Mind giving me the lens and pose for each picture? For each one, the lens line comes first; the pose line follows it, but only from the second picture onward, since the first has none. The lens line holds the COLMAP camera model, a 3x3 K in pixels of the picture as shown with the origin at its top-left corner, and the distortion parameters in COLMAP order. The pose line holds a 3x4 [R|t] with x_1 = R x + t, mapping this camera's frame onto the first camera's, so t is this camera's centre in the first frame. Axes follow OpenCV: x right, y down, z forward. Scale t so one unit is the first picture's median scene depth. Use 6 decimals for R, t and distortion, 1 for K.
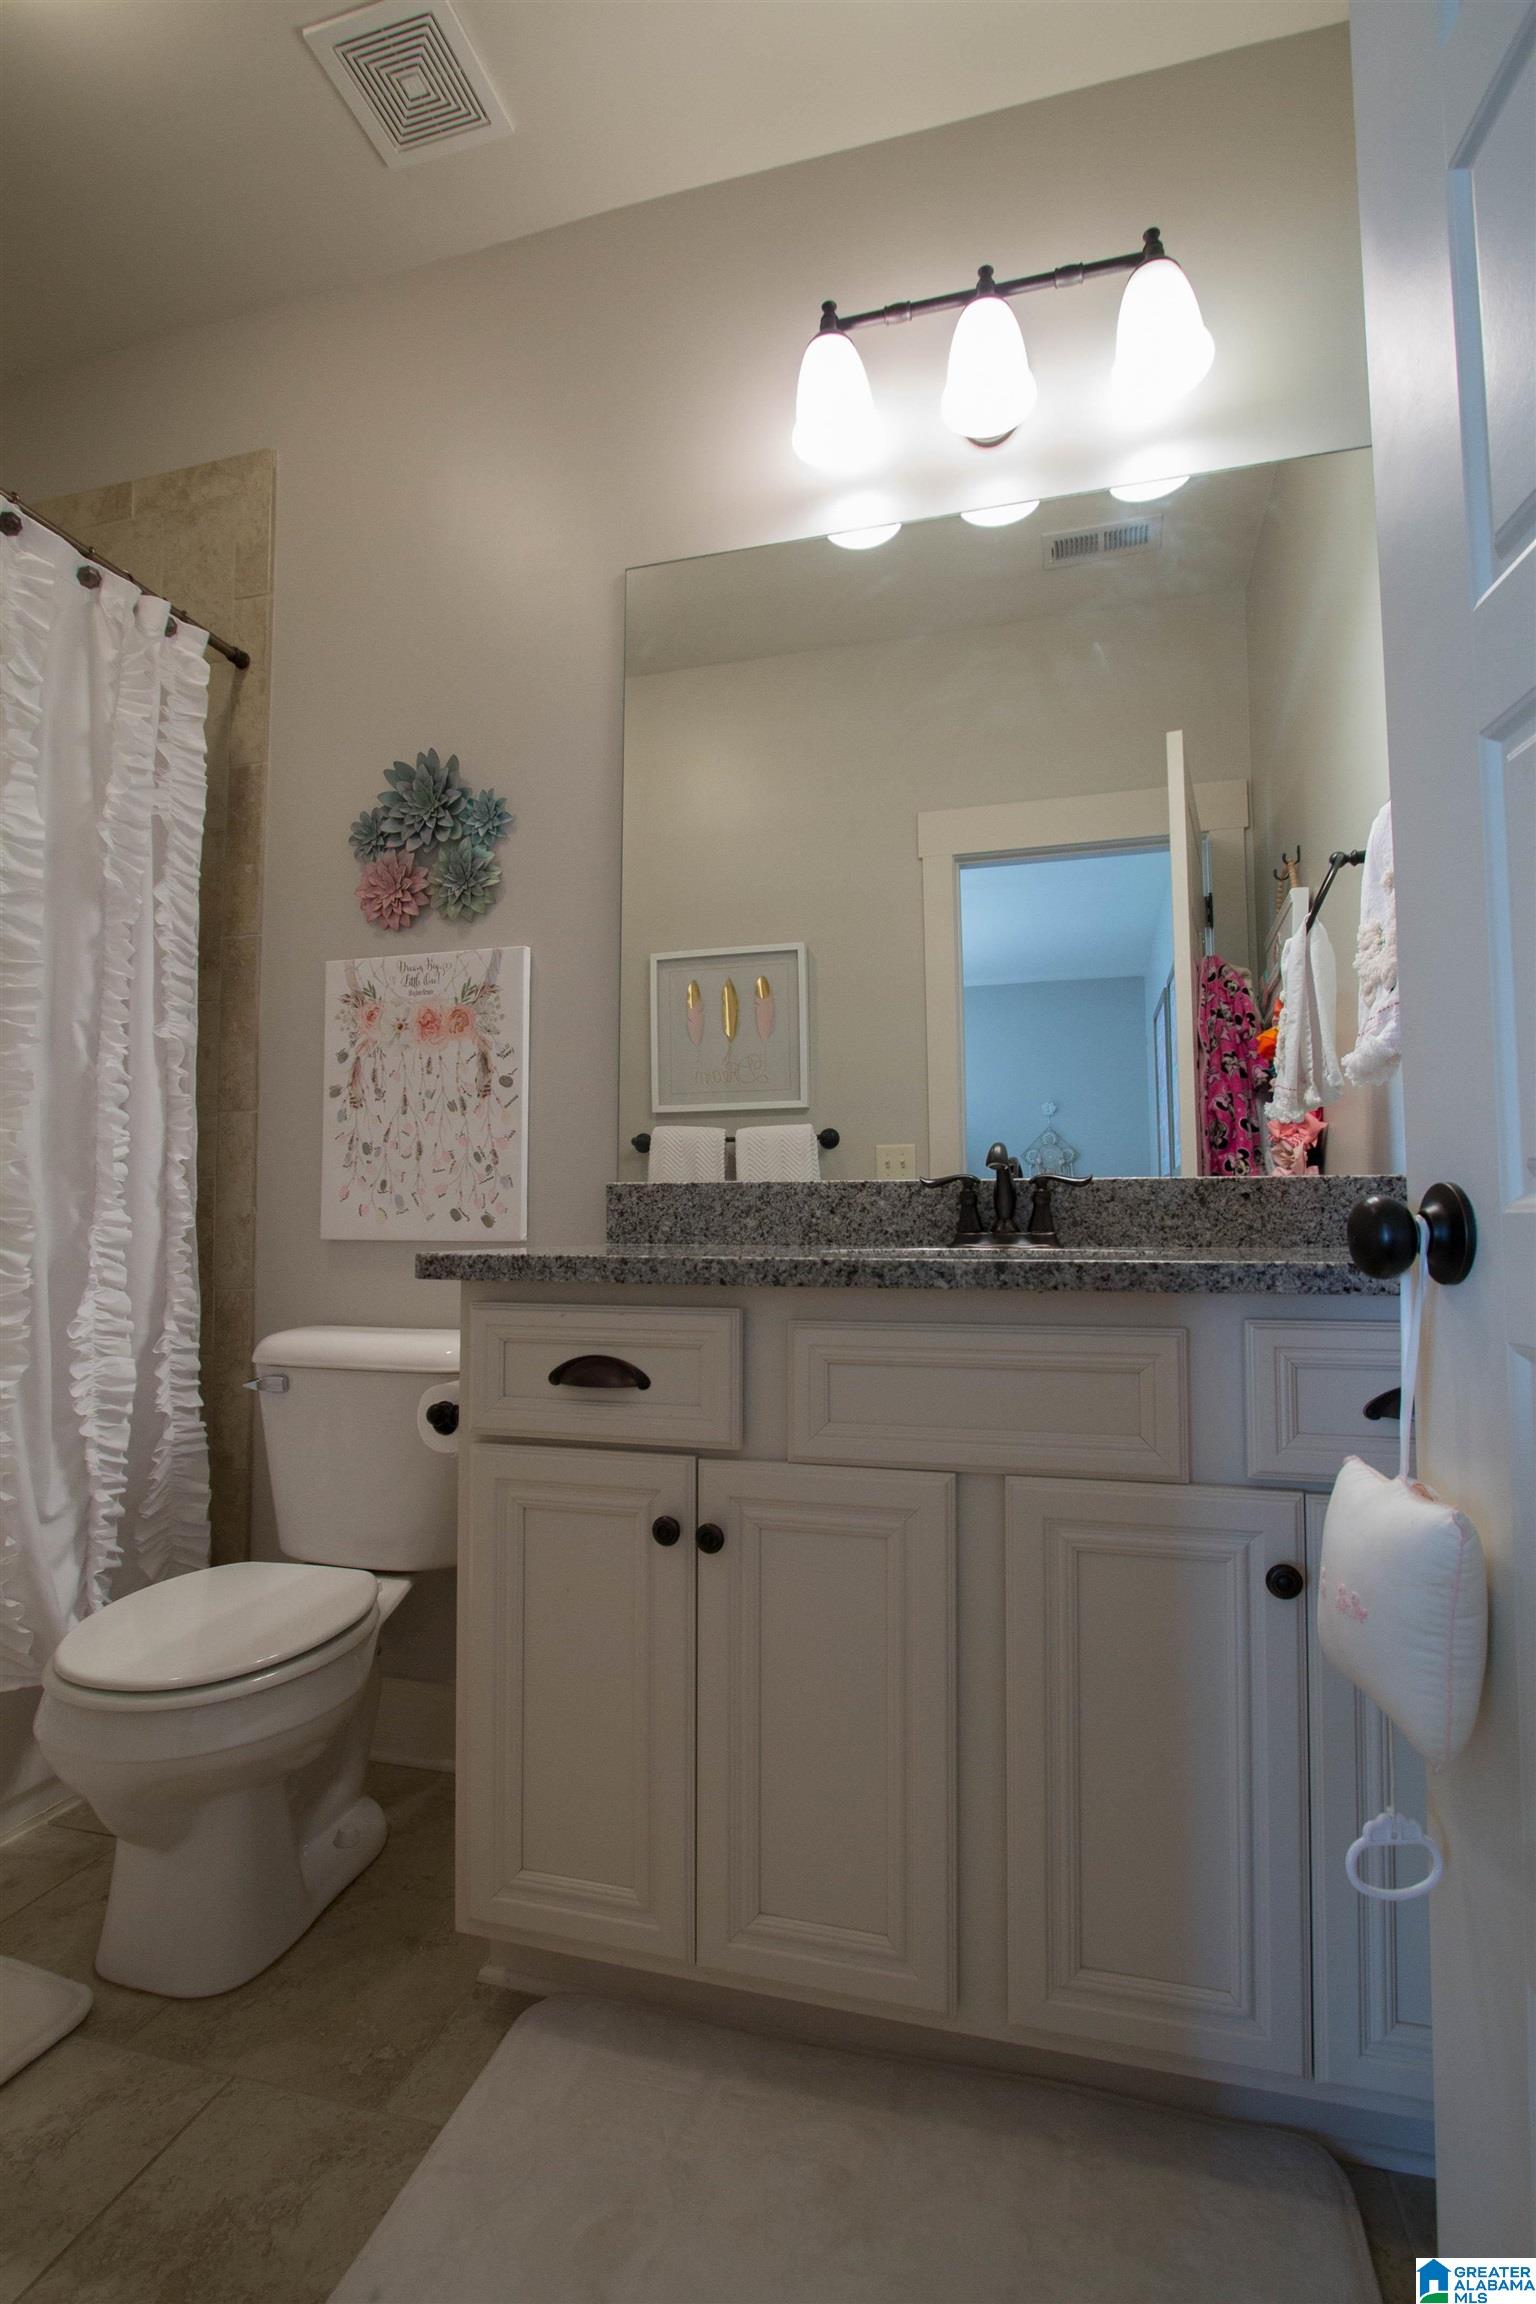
lens RADIAL K [[1090.0, 0, 775.3], [0, 1090.0, 1164.6], [0, 0, 1]] dist [-0.032441, 0.012417]
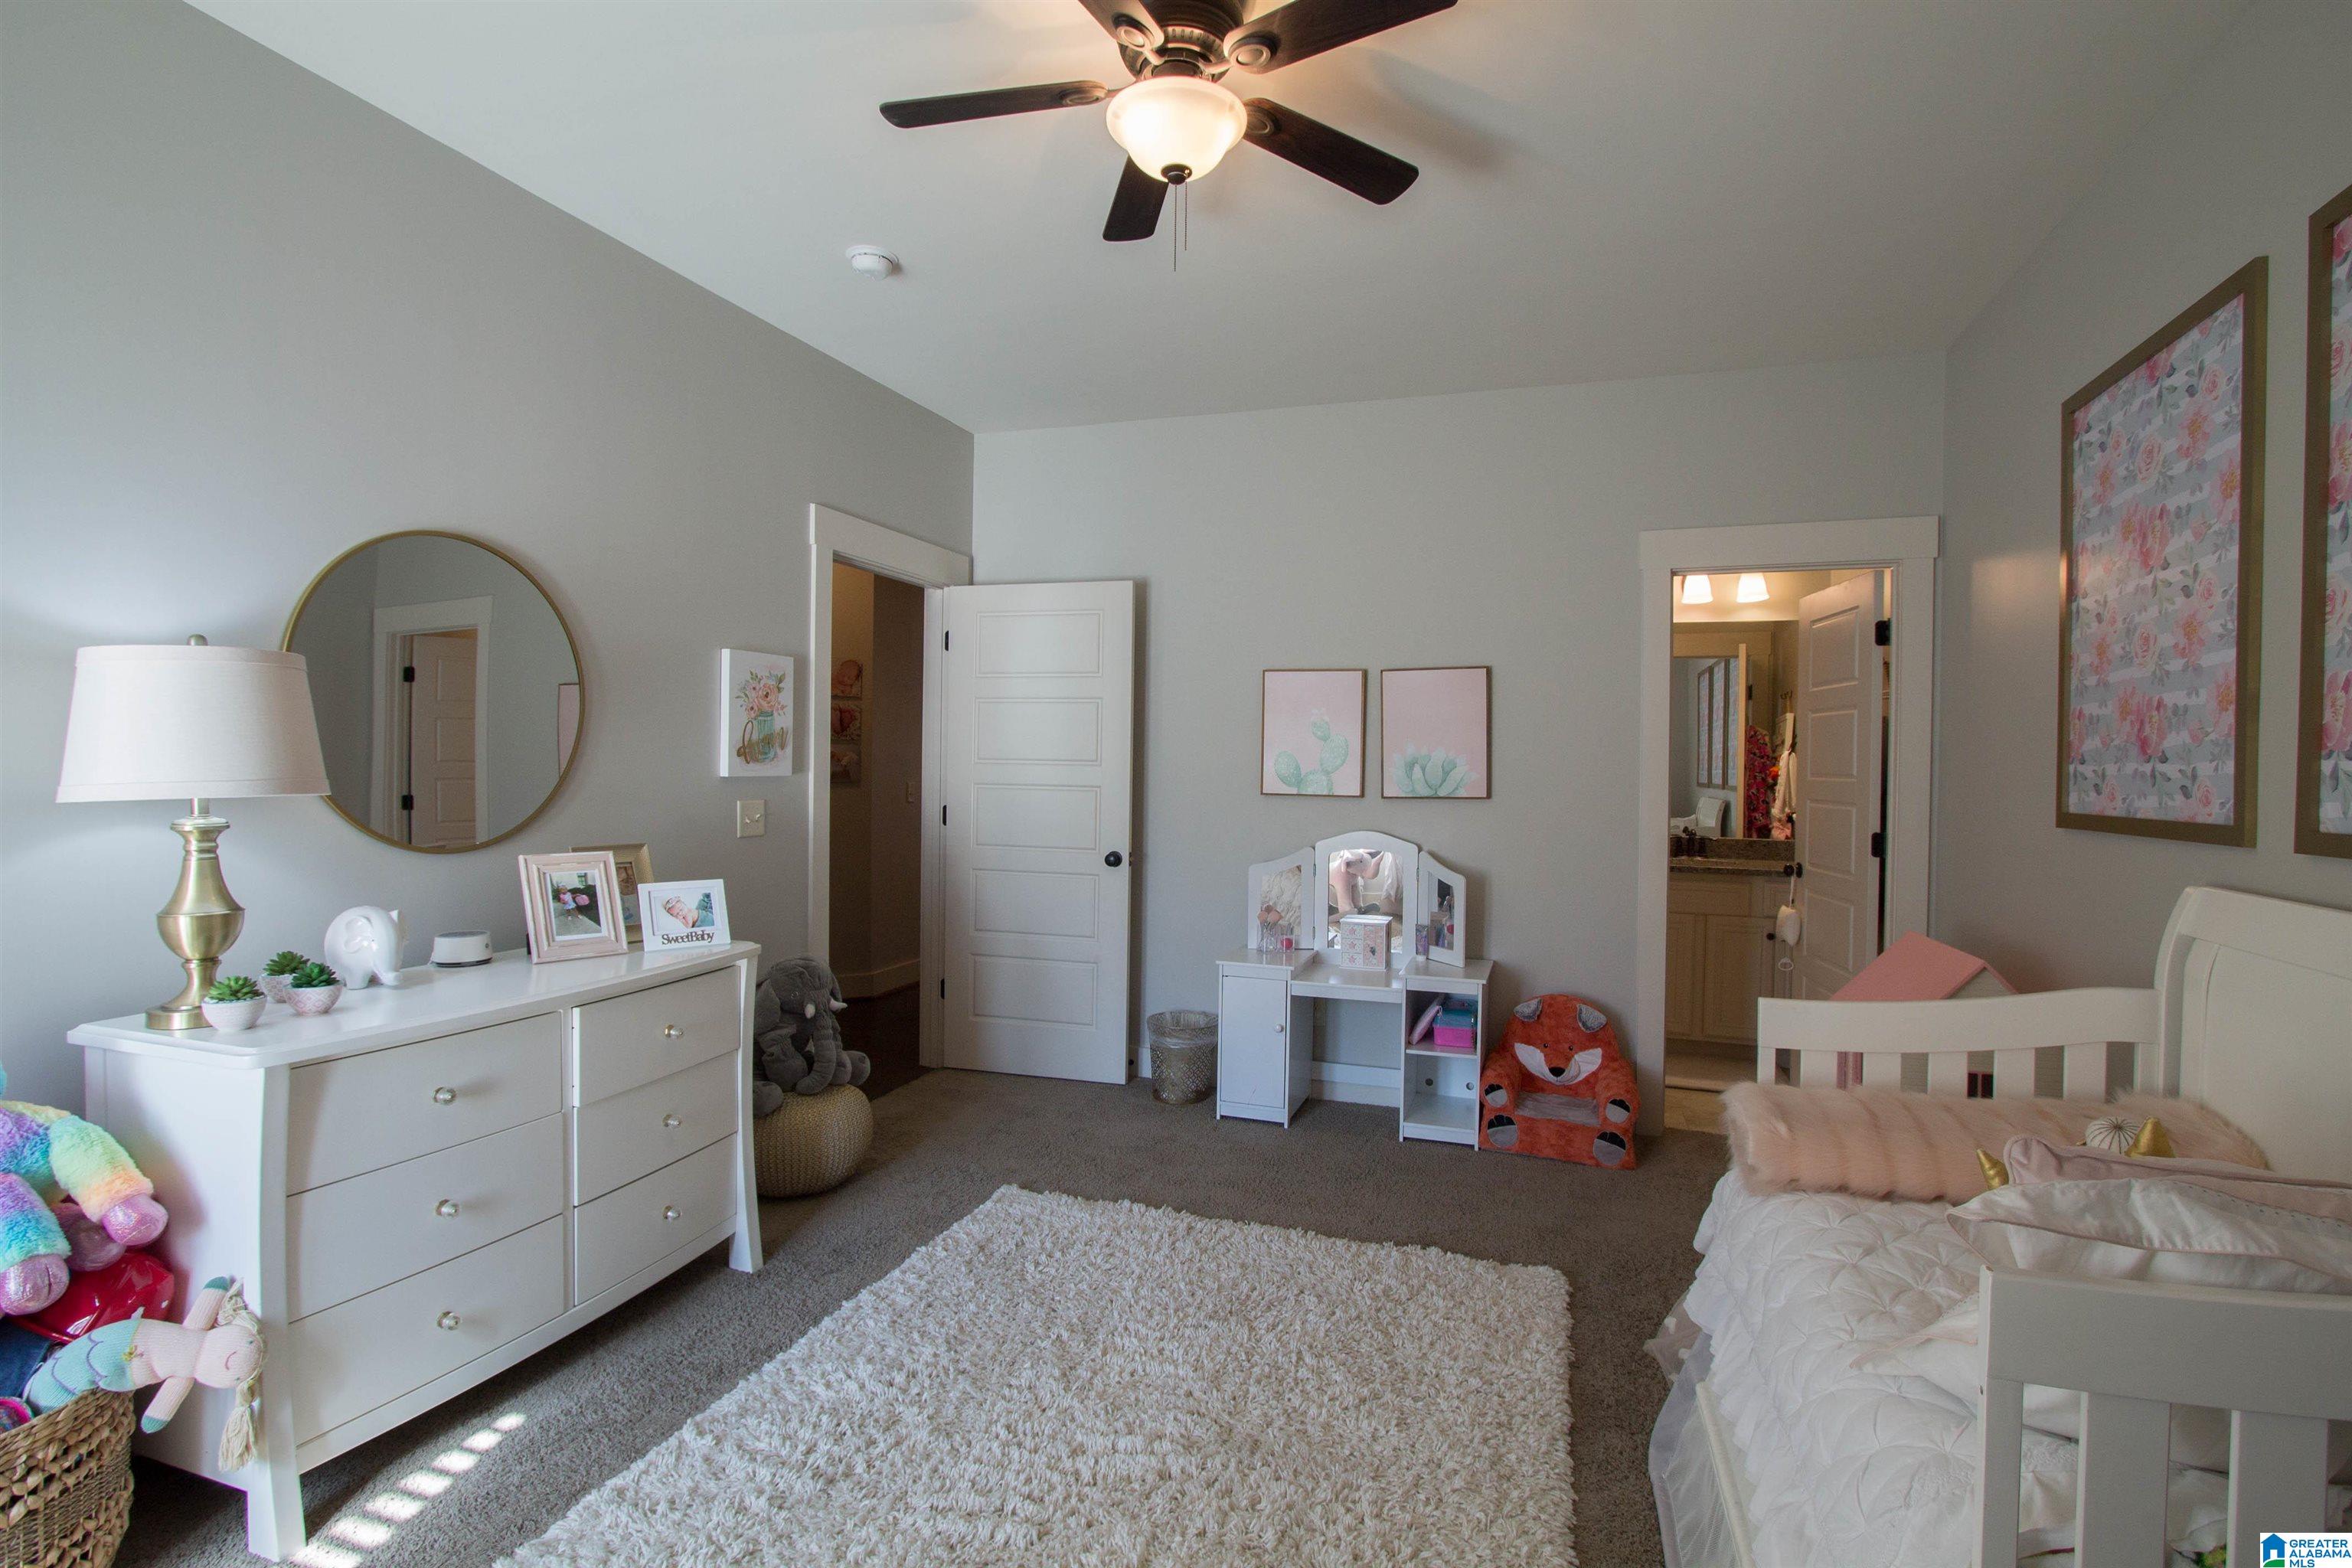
lens RADIAL K [[1112.7, 0, 1188.3], [0, 1112.7, 776.9], [0, 0, 1]] dist [-0.032441, 0.012417]
pose [[0.998149, 0.018727, -0.057858, -1.155334], [-0.014597, 0.997370, 0.070992, -0.394244], [0.059035, -0.070016, 0.995797, -2.501671]]
